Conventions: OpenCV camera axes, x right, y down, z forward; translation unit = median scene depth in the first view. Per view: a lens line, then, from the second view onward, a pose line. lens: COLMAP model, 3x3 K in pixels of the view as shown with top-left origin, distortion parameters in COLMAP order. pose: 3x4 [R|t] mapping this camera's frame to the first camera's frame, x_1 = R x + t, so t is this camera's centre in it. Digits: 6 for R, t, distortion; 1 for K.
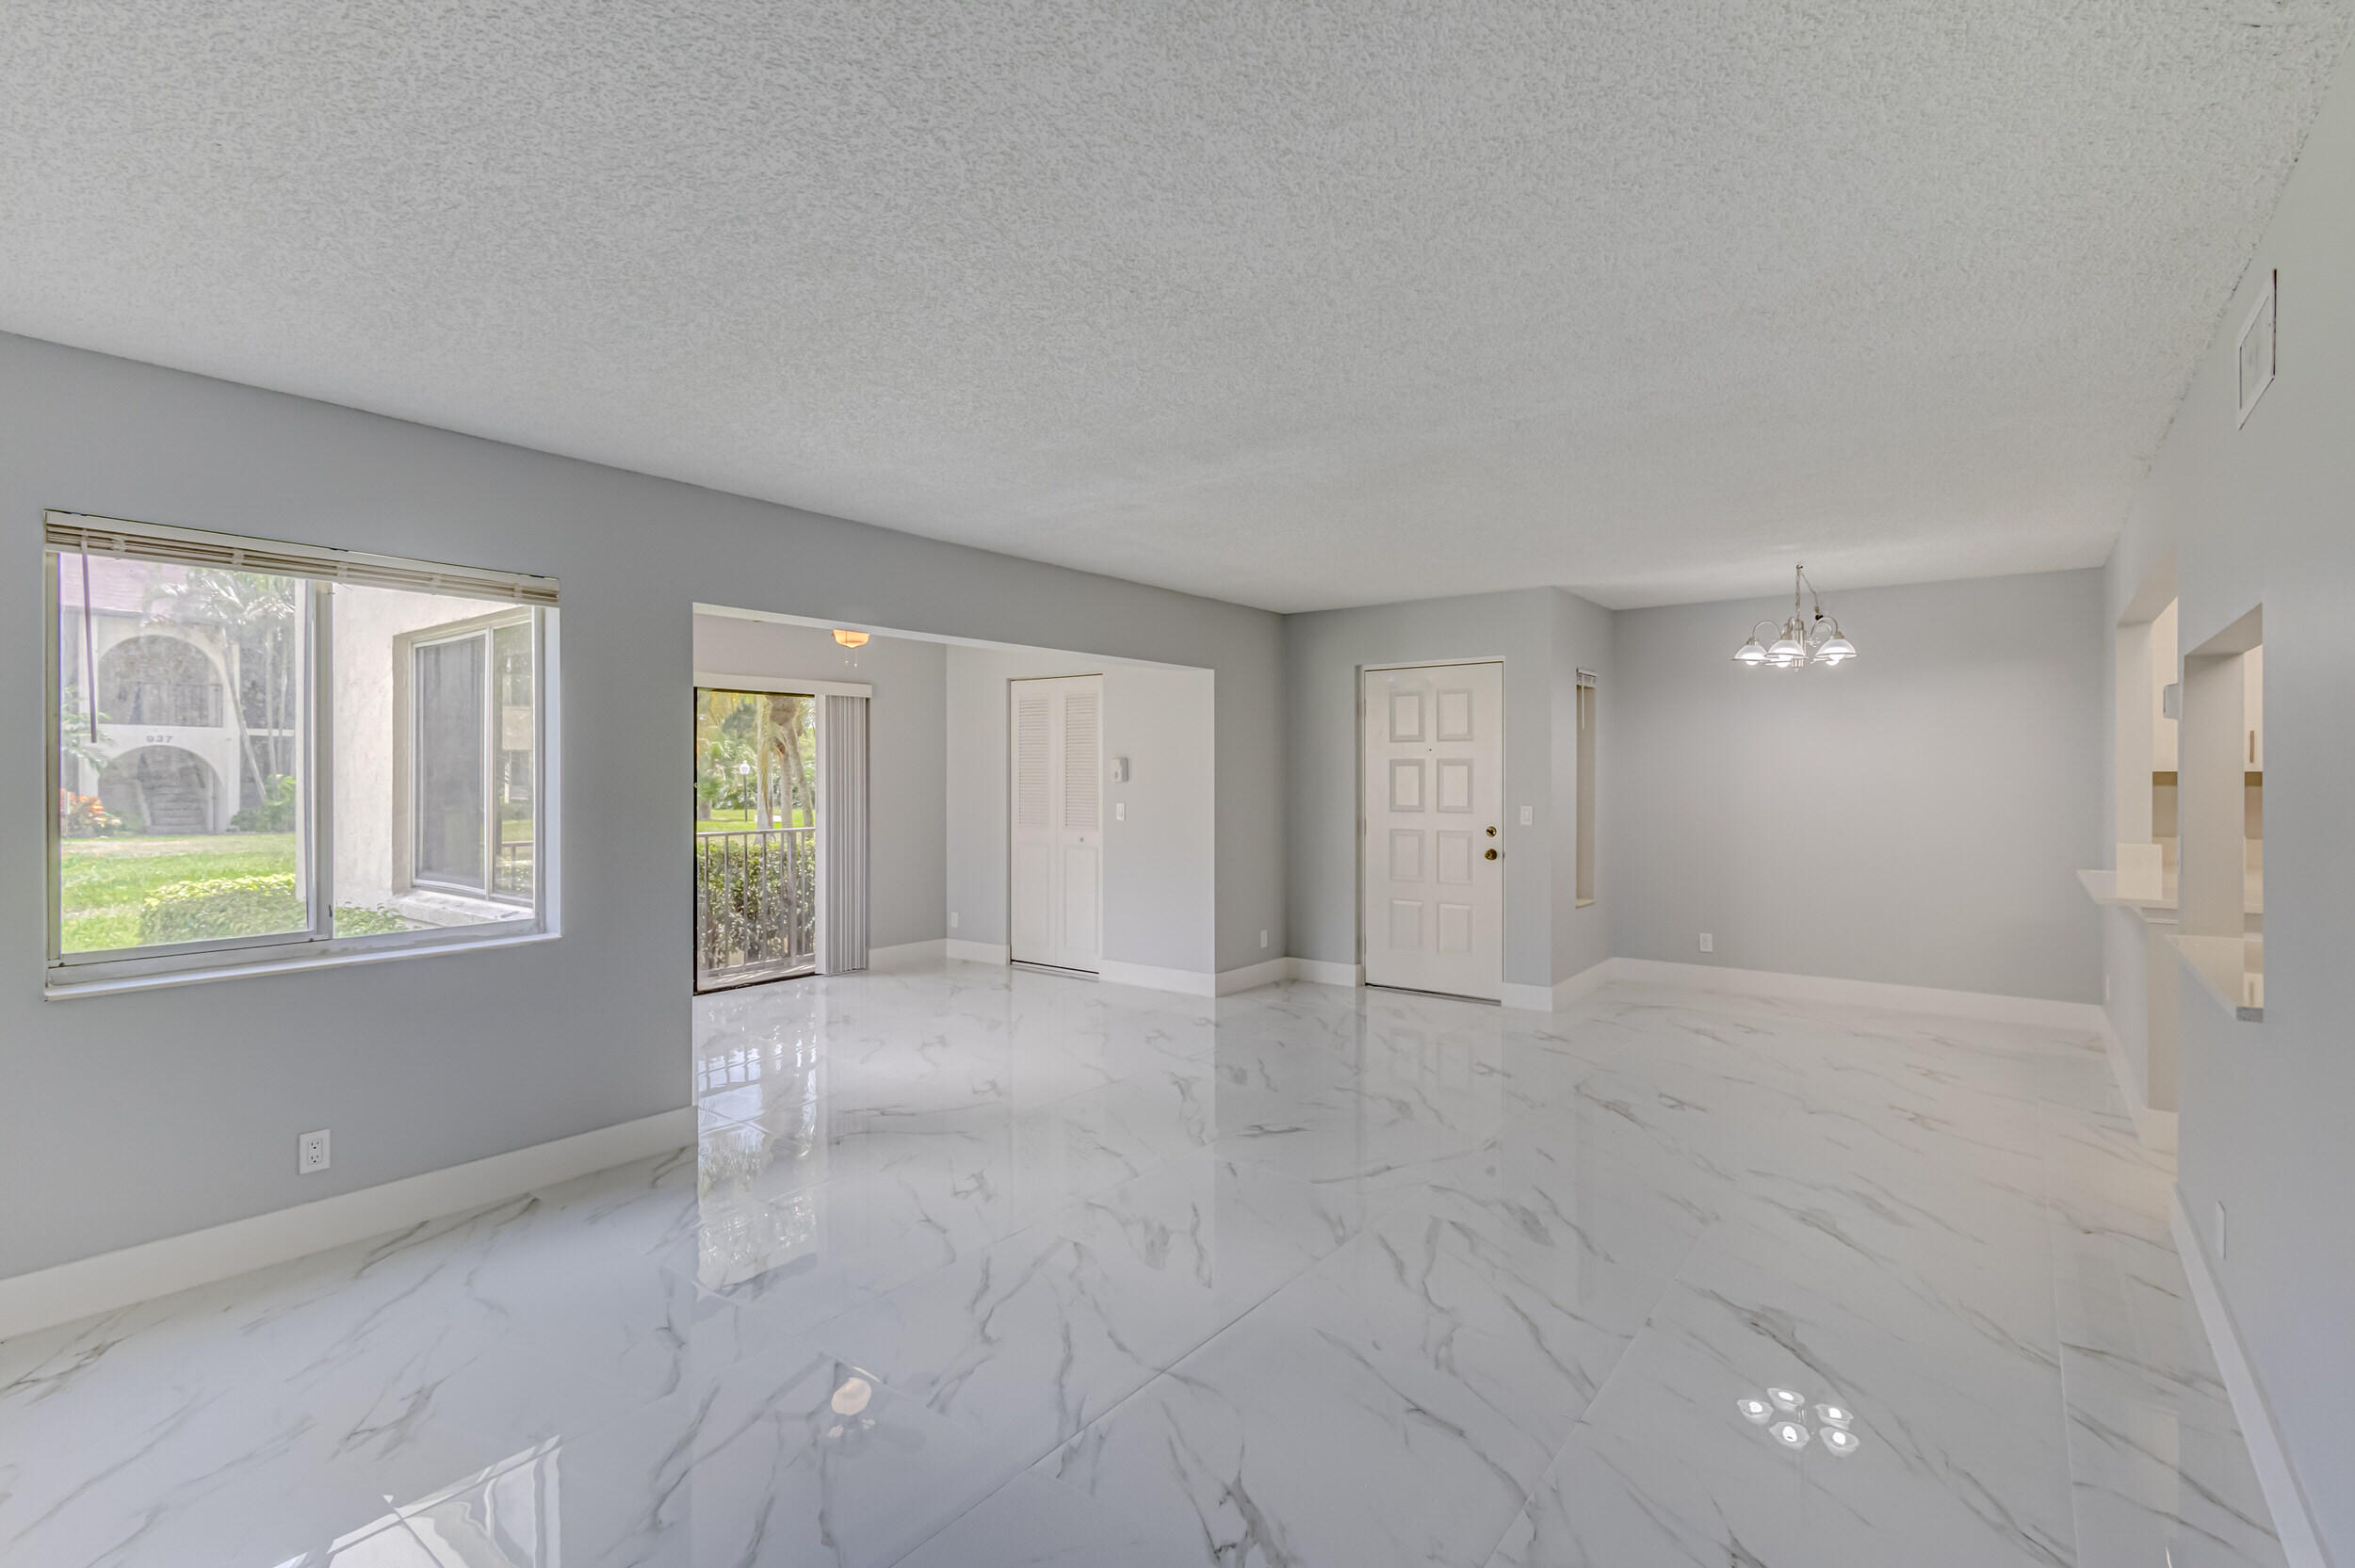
lens RADIAL K [[1092.2, 0, 1170.3], [0, 1092.2, 775.0], [0, 0, 1]] dist [0.012998, -0.001964]
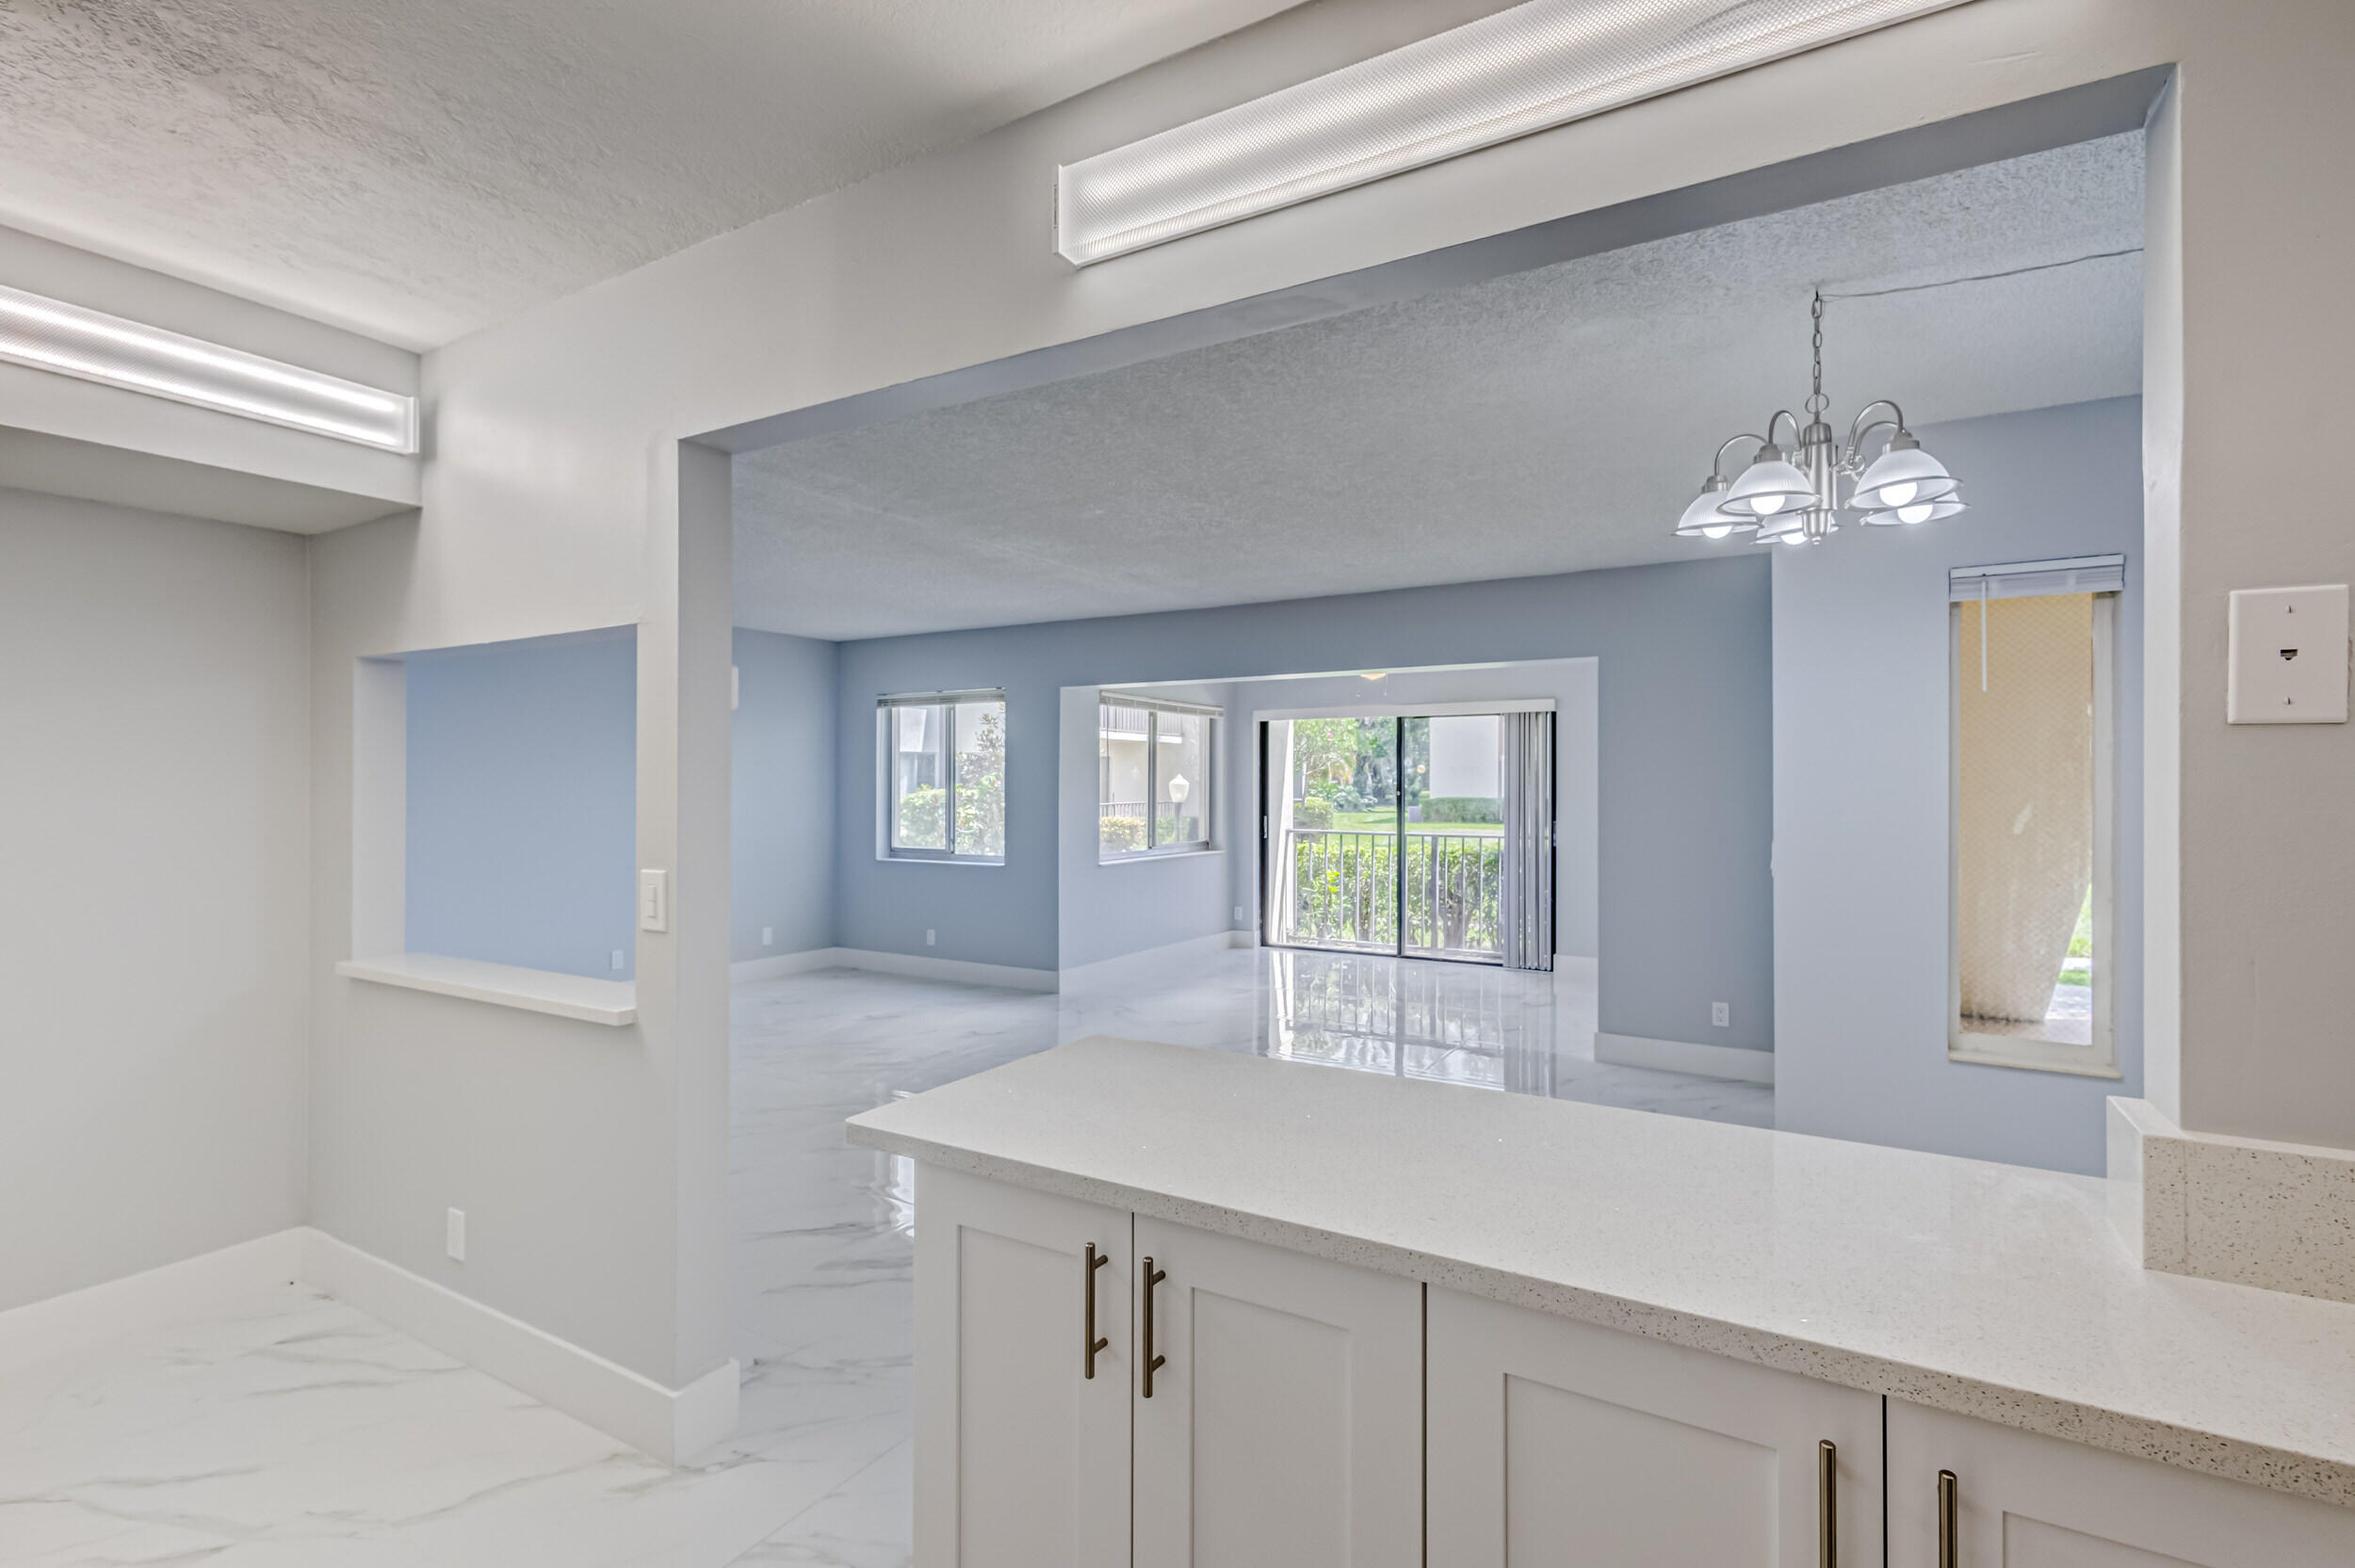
lens RADIAL K [[1092.2, 0, 1154.9], [0, 1092.2, 789.8], [0, 0, 1]] dist [0.012998, -0.001964]
pose [[0.126401, 0.002697, -0.991976, 0.797541], [0.000877, 0.999996, 0.002830, 0.000530], [0.991979, -0.001227, 0.126399, 0.560354]]
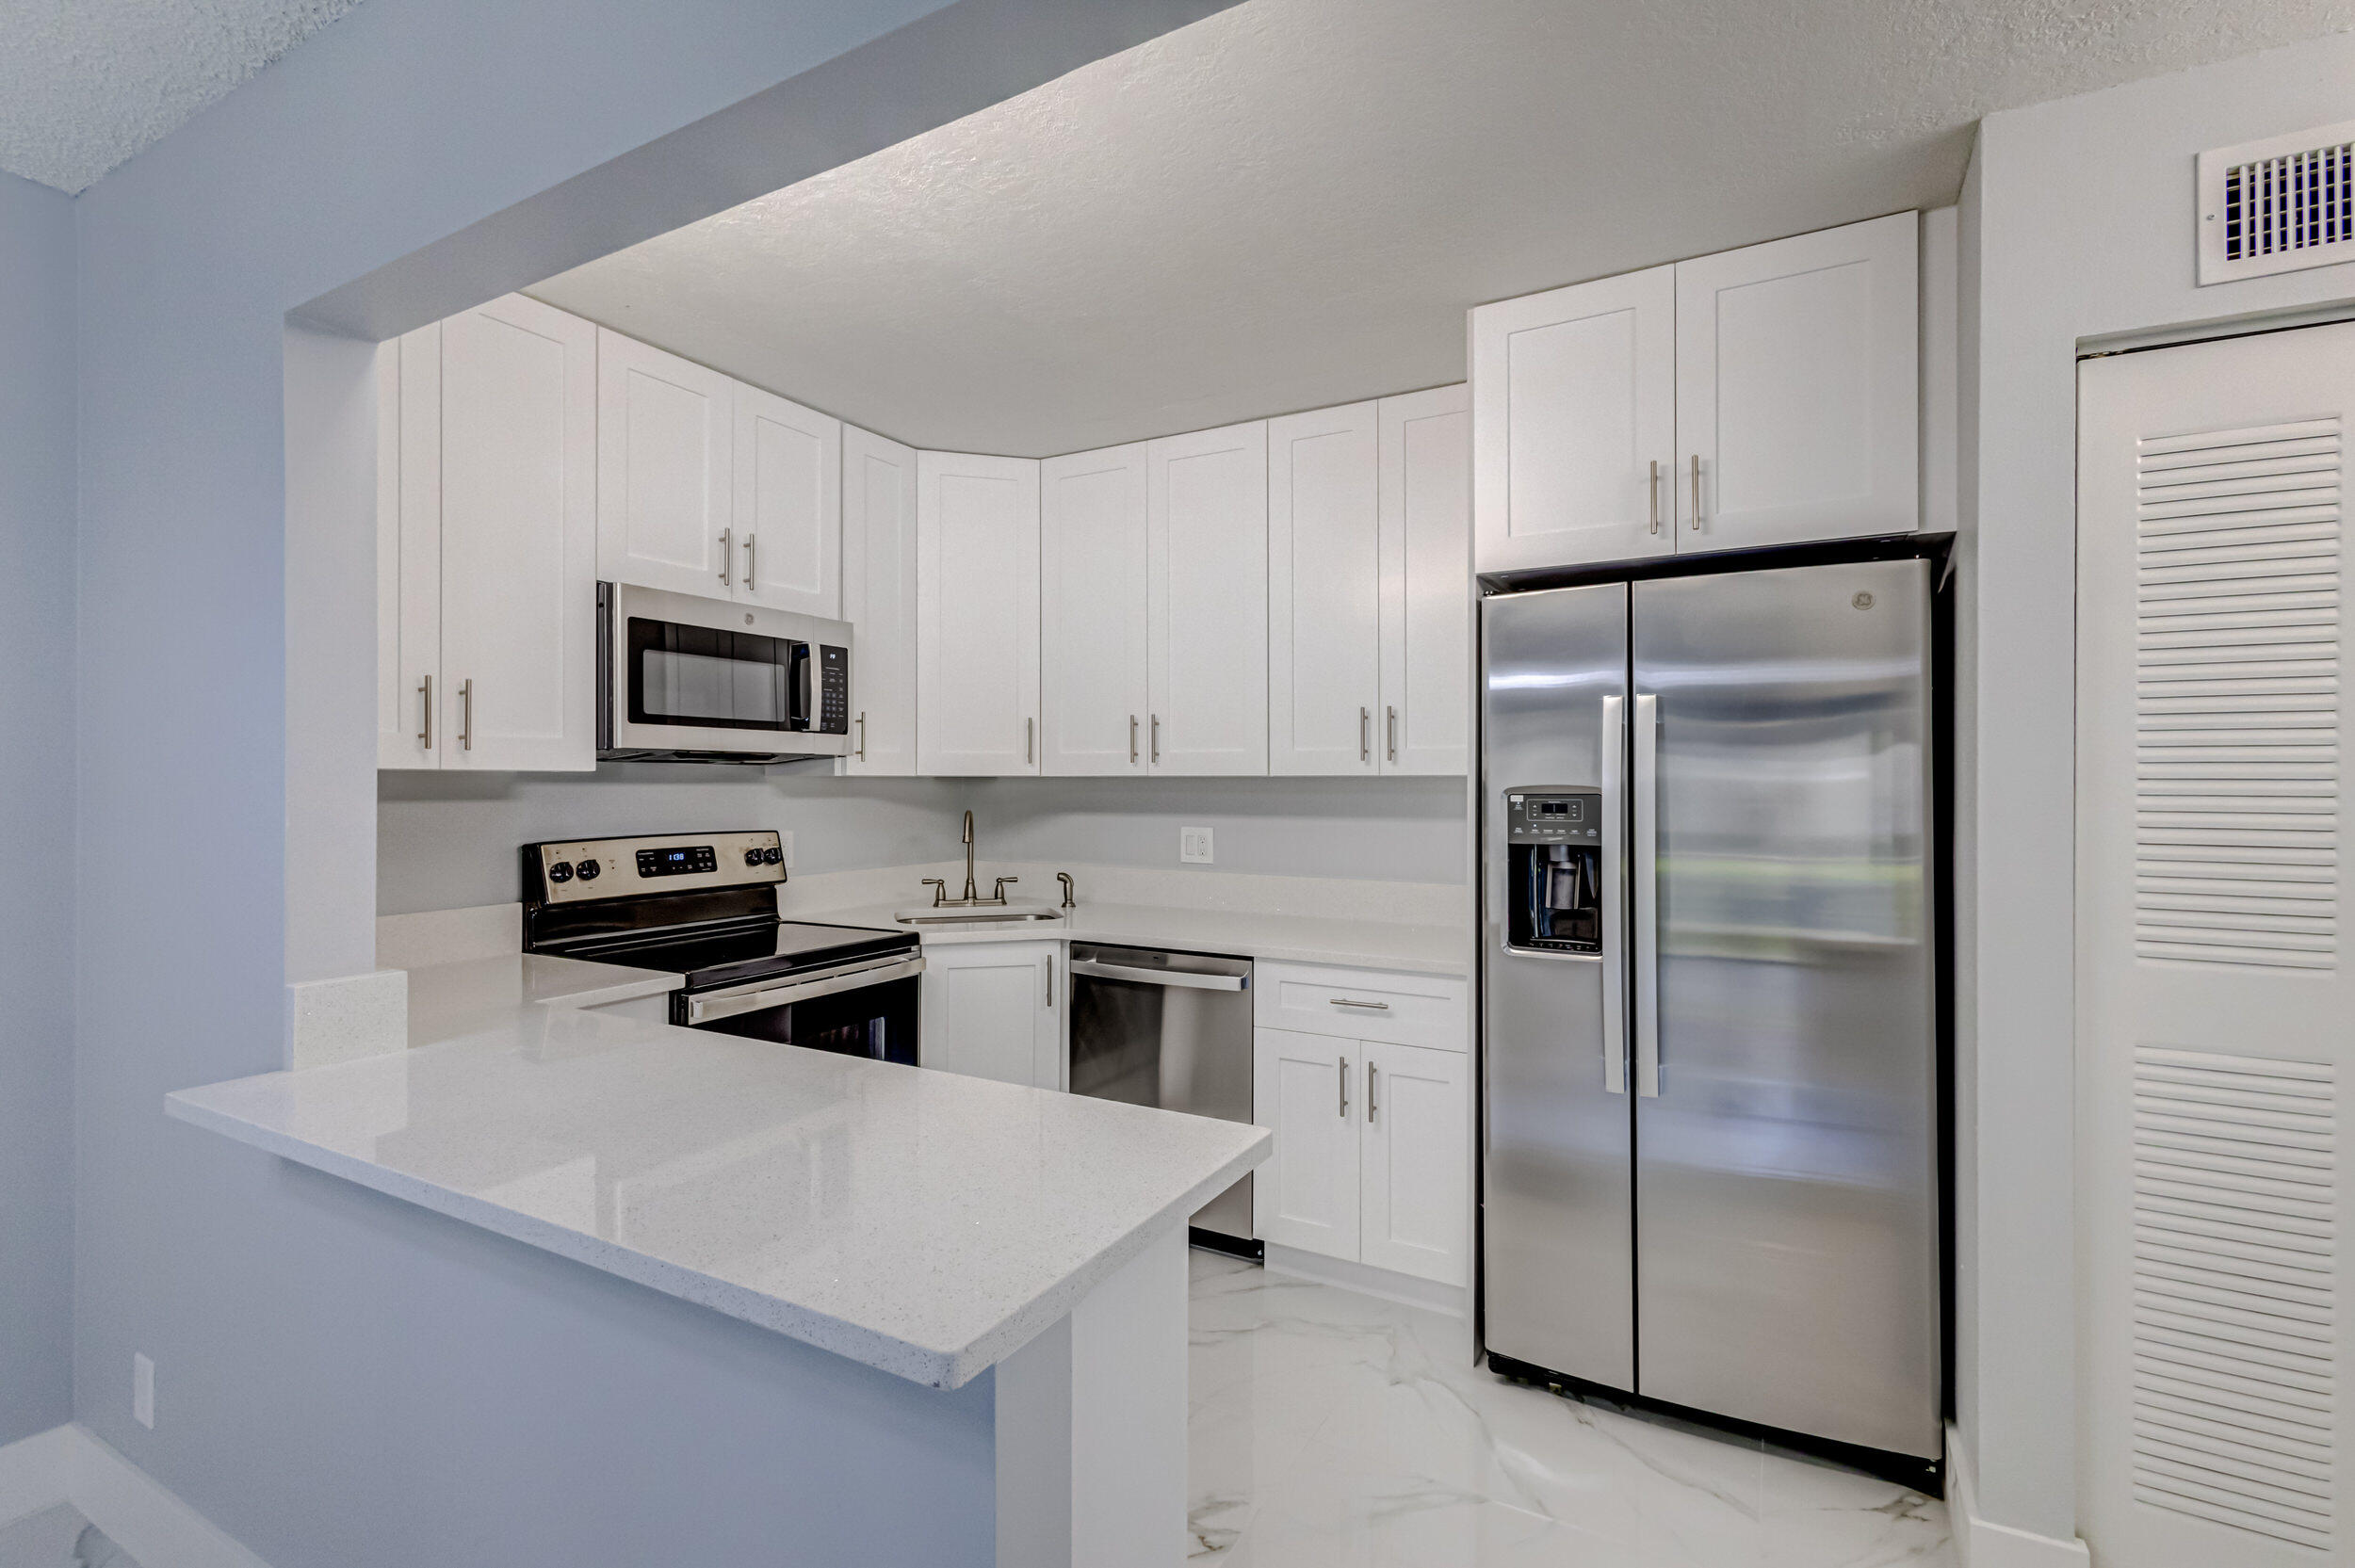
lens RADIAL K [[1092.2, 0, 1164.6], [0, 1092.2, 777.8], [0, 0, 1]] dist [0.012998, -0.001964]
pose [[-0.130352, 0.003618, 0.991461, 0.368118], [0.002027, 0.999992, -0.003383, 0.001803], [-0.991466, 0.001569, -0.130358, 0.579998]]
